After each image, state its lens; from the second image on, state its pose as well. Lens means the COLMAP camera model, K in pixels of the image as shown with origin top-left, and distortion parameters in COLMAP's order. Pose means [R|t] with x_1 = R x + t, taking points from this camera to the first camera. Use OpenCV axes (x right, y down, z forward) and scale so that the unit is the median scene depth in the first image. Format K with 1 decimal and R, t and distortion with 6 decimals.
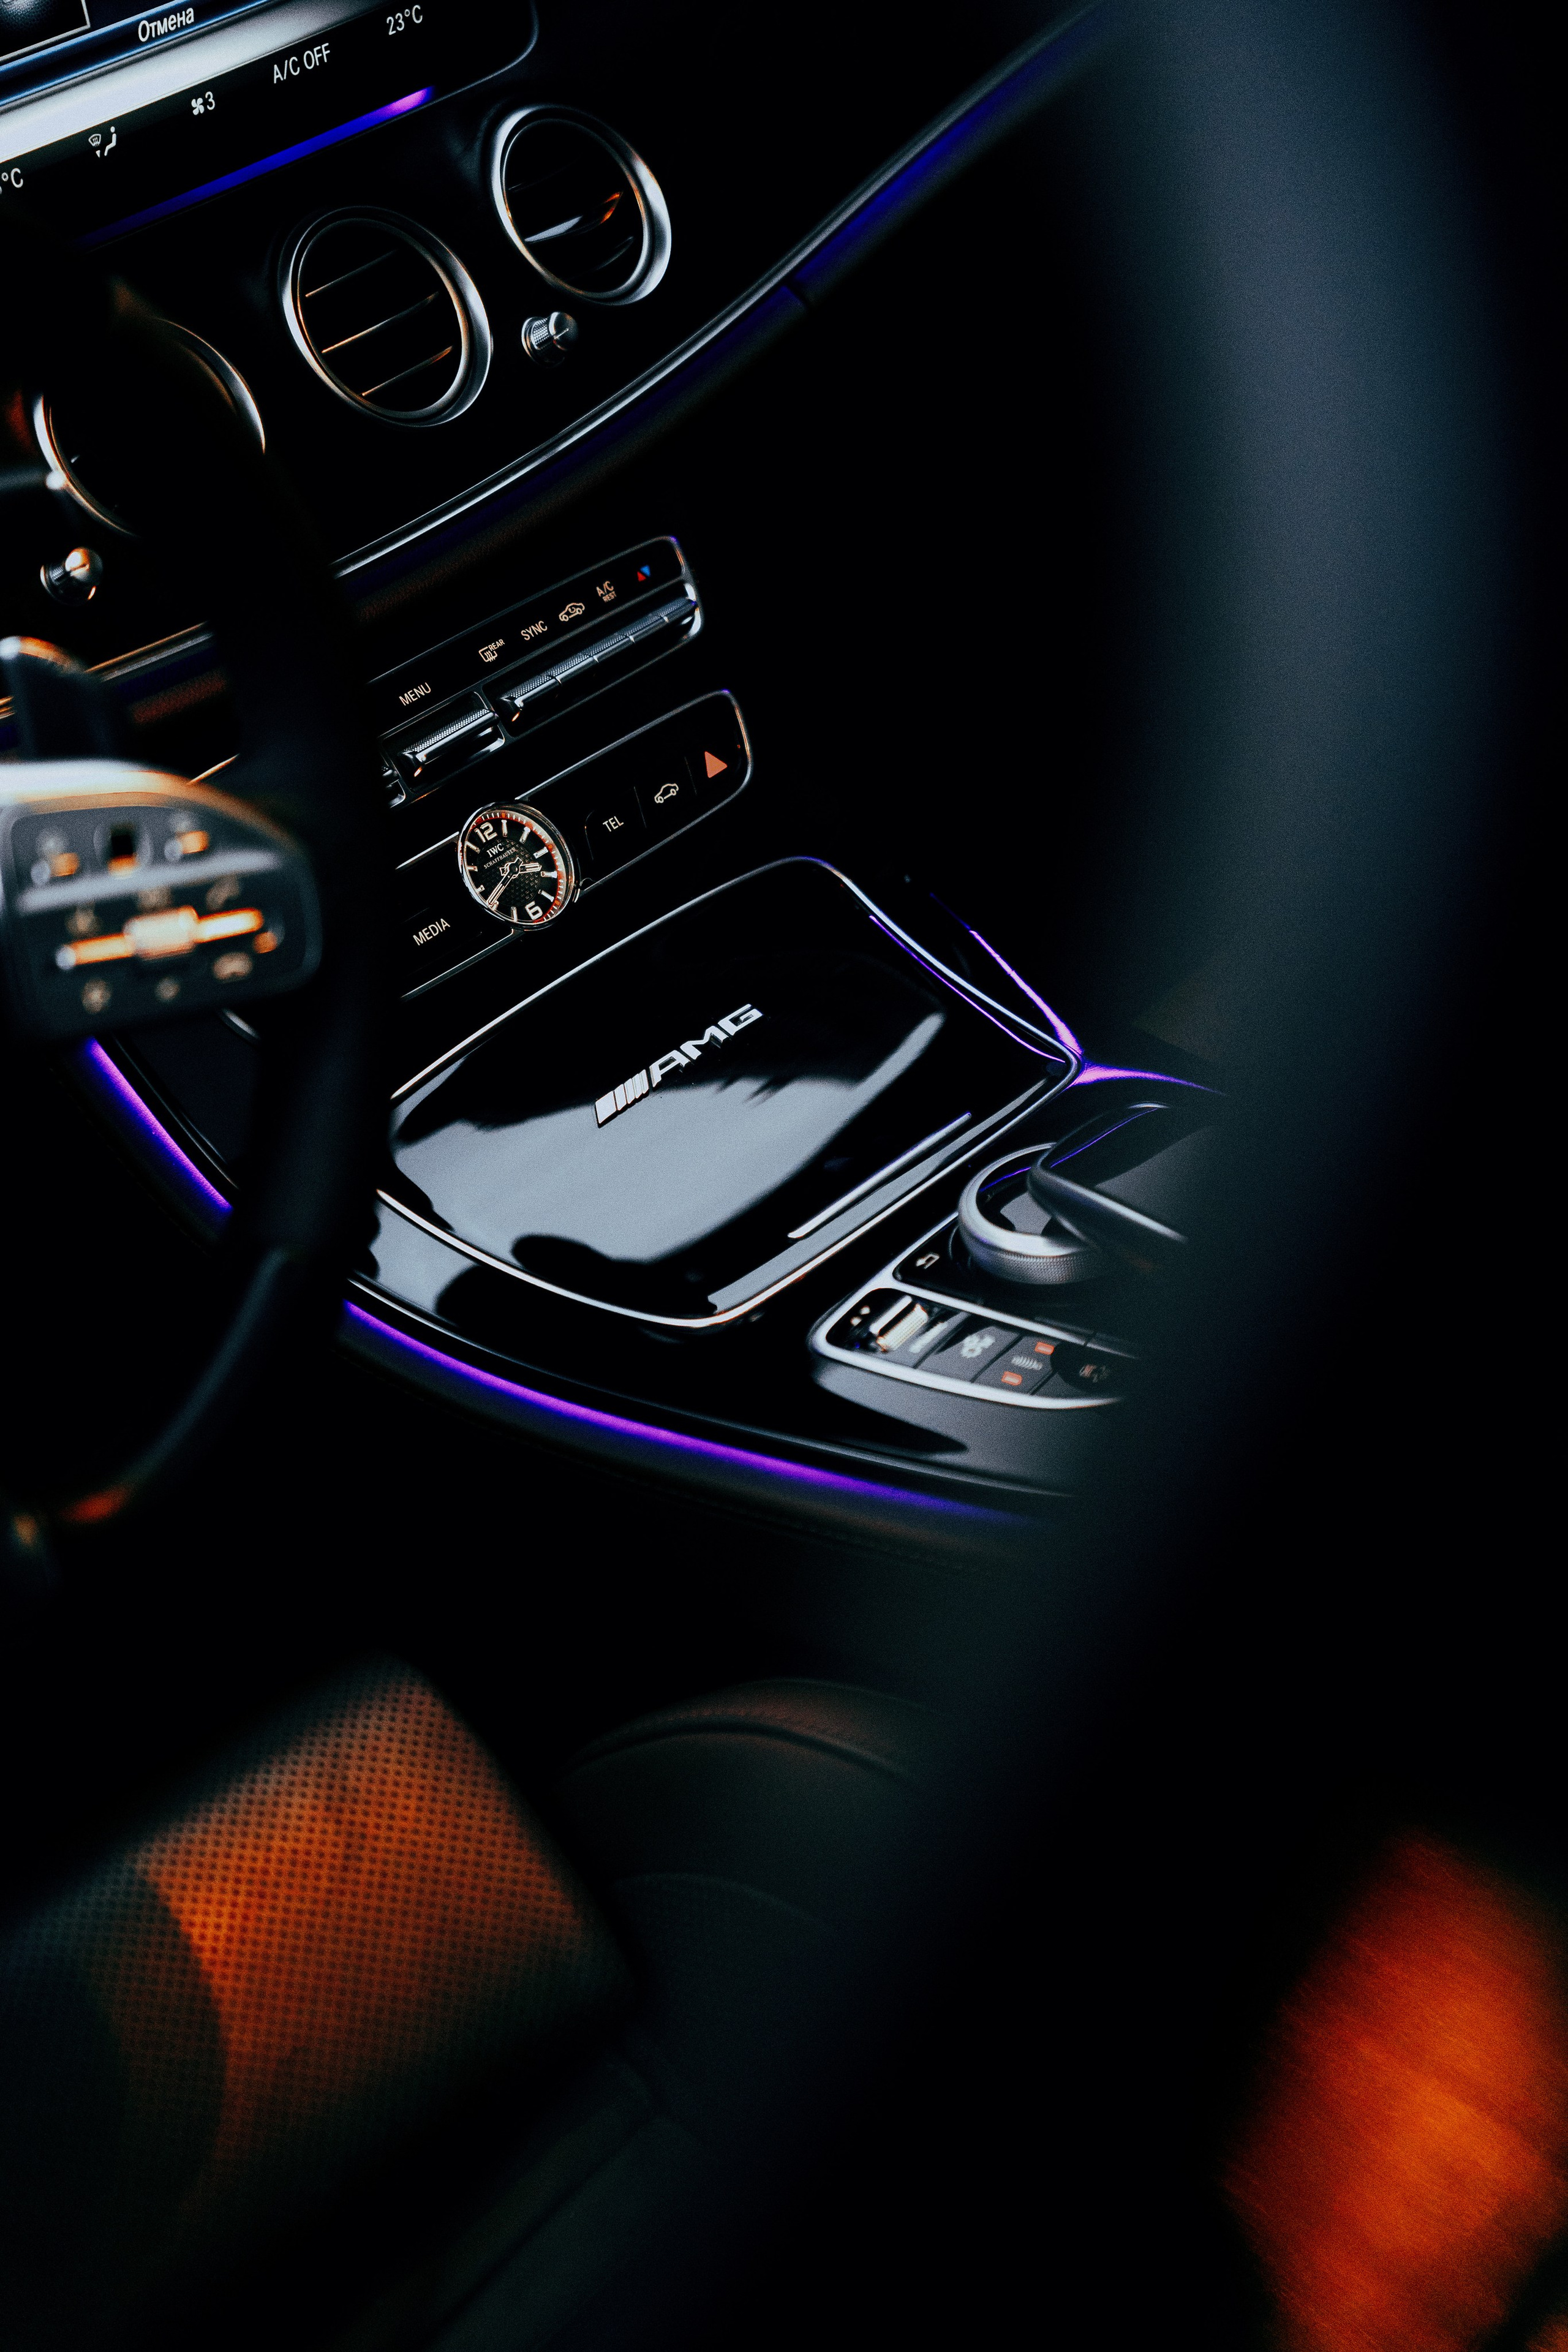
lens RADIAL K [[4019.7, 0, 784.0], [0, 4019.7, 1176.0], [0, 0, 1]] dist [0.279359, 0.109234]
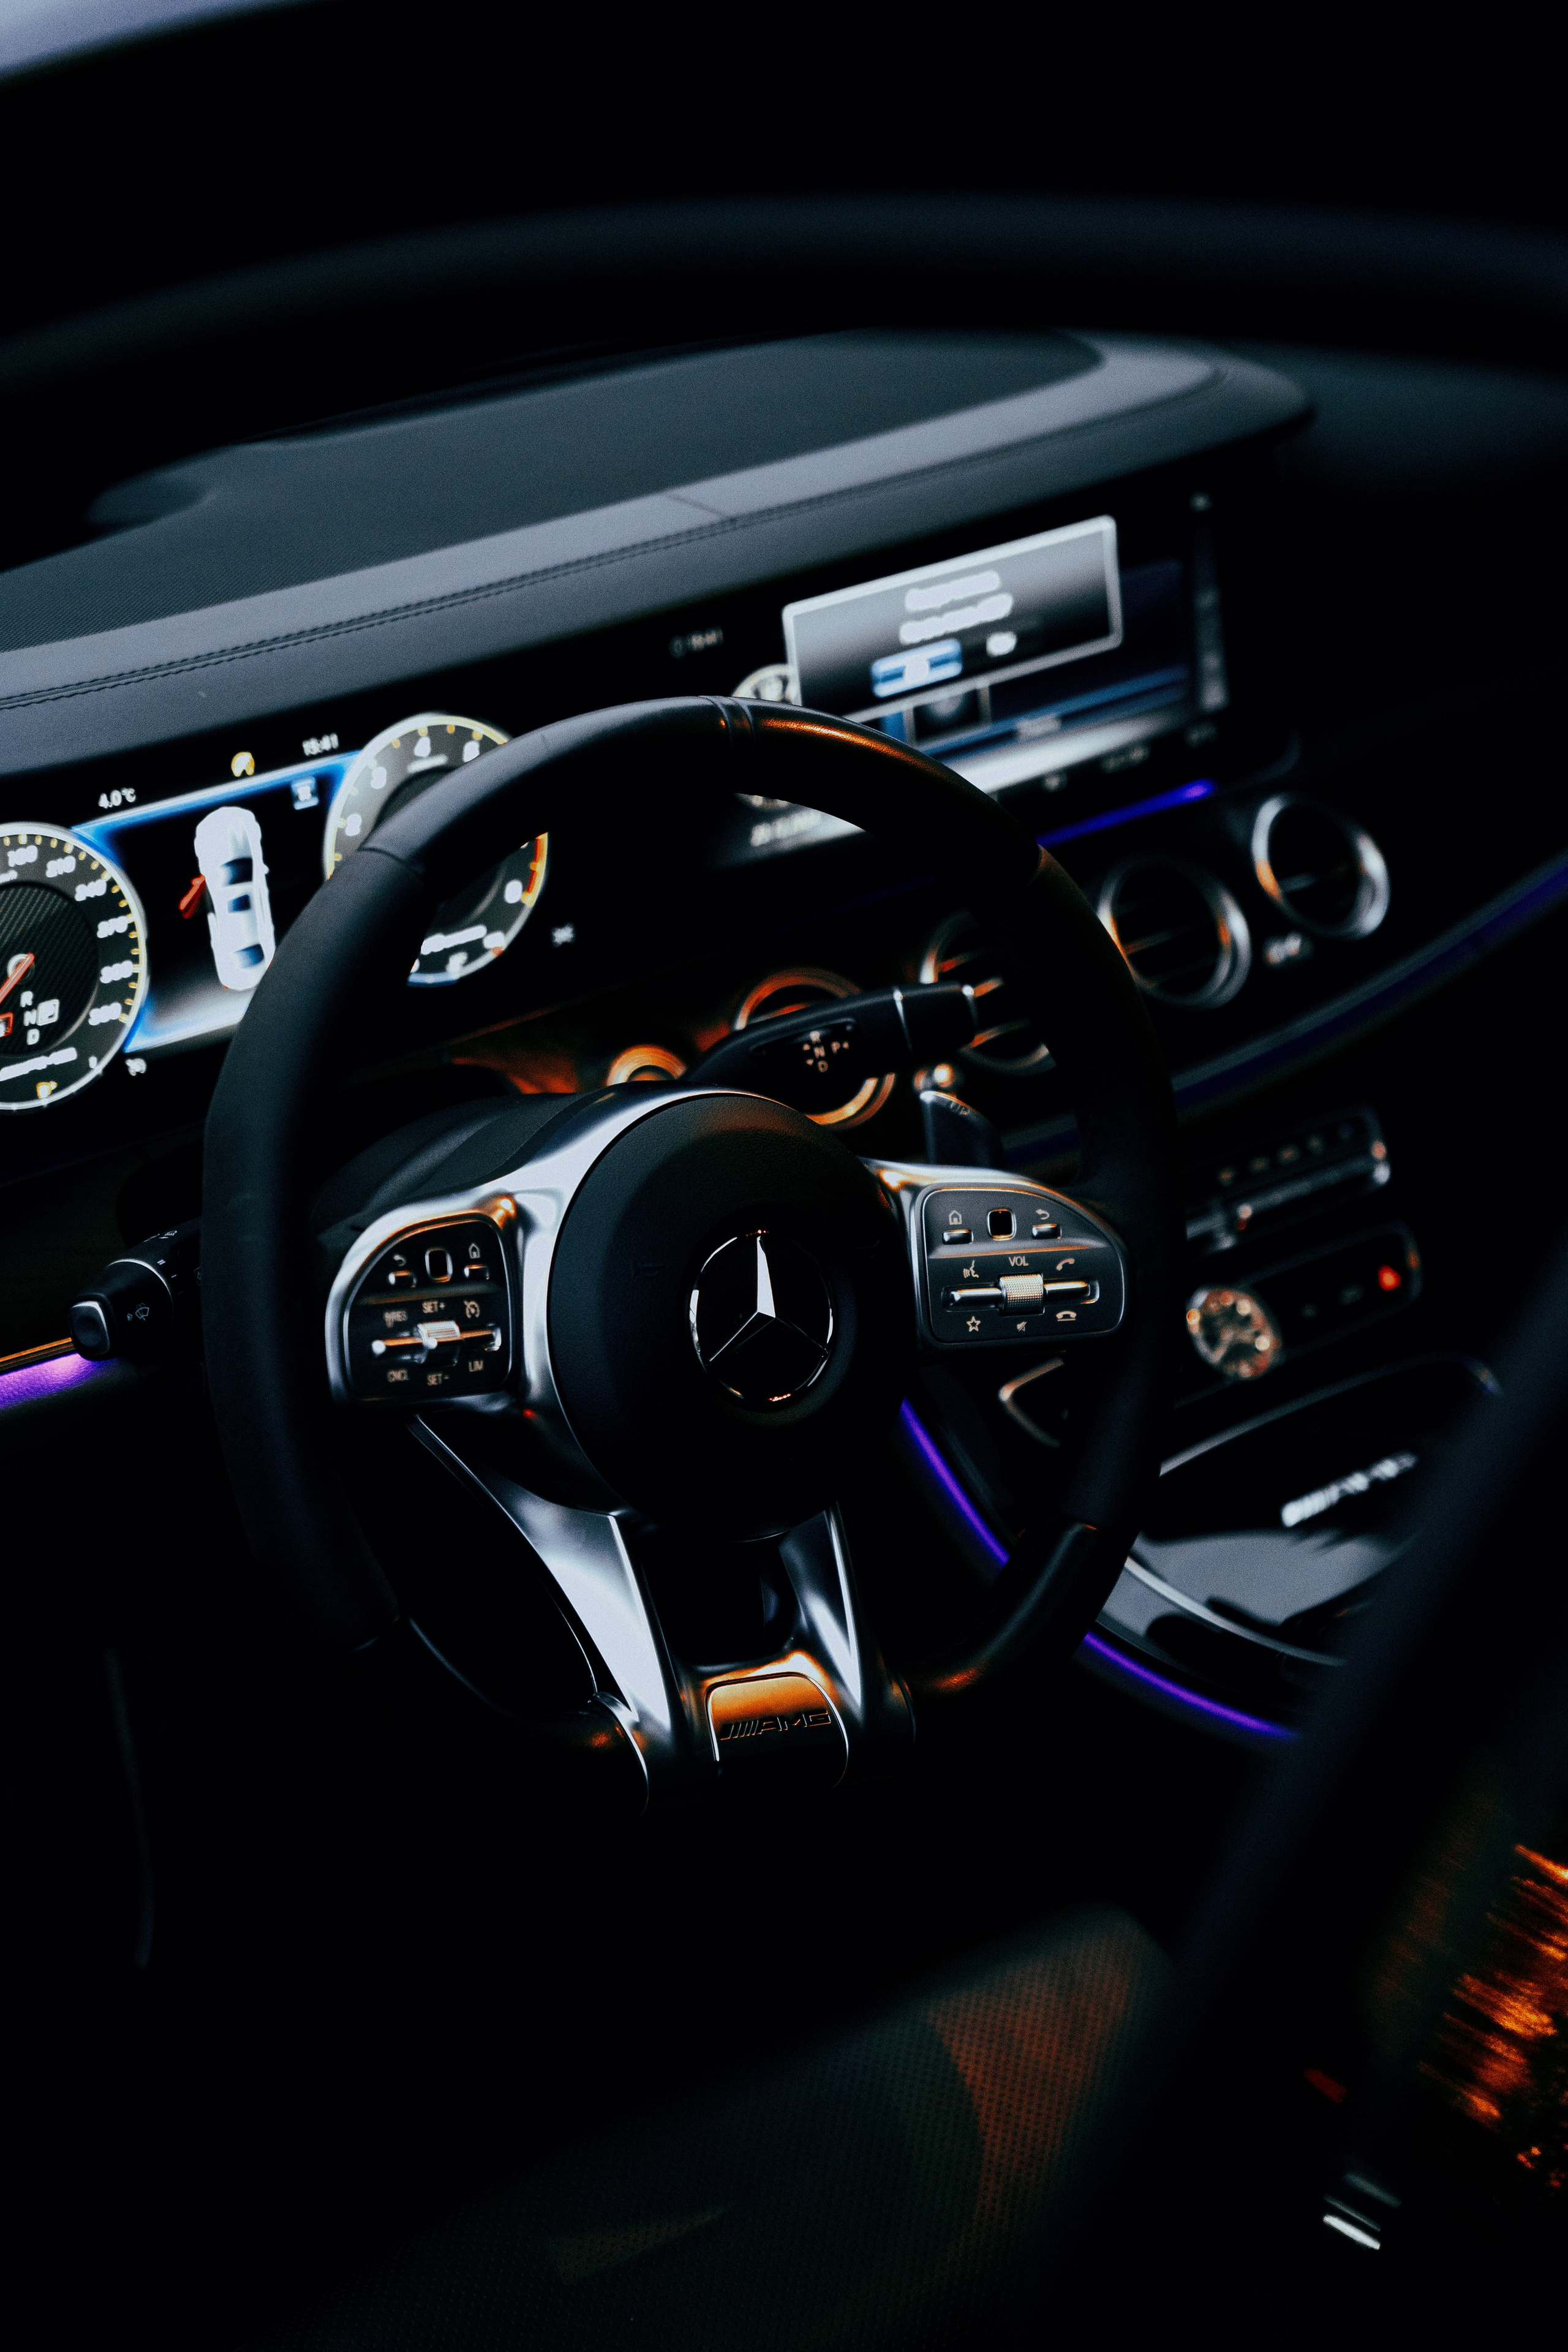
lens RADIAL K [[4019.7, 0, 784.0], [0, 4019.7, 1176.0], [0, 0, 1]] dist [0.279359, 0.109234]
pose [[0.987257, 0.071270, -0.142284, -0.027985], [-0.098132, 0.976524, -0.191759, 0.140288], [0.125277, 0.203278, 0.971073, -0.307442]]
